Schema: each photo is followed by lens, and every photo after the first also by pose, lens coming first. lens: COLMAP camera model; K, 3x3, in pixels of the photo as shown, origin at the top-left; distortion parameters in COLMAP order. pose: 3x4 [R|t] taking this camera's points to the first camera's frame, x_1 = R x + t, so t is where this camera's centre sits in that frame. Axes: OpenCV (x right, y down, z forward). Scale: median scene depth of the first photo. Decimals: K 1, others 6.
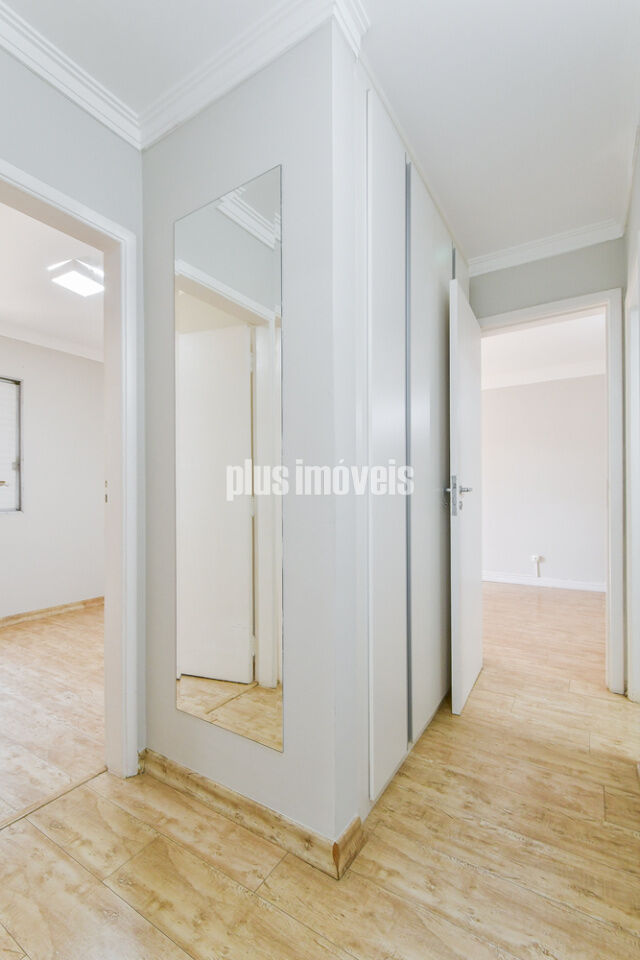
lens RADIAL K [[425.9, 0, 319.9], [0, 425.9, 483.1], [0, 0, 1]] dist [-0.001009, -0.003324]
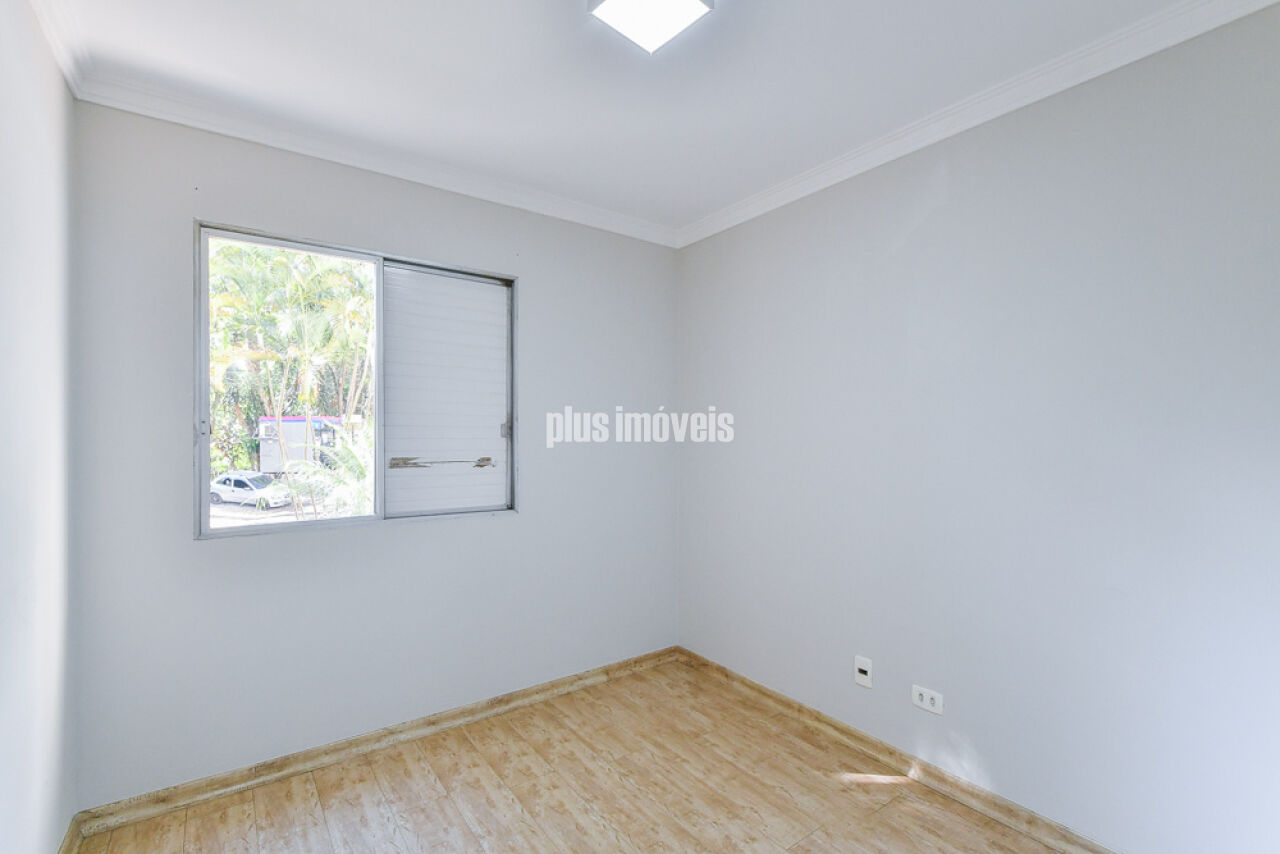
lens RADIAL K [[567.9, 0, 632.0], [0, 567.9, 431.1], [0, 0, 1]] dist [-0.001009, -0.003324]
pose [[0.930251, 0.012372, -0.366716, -0.281103], [-0.007371, 0.999860, 0.015034, -0.051761], [0.366851, -0.011282, 0.930211, 0.356792]]
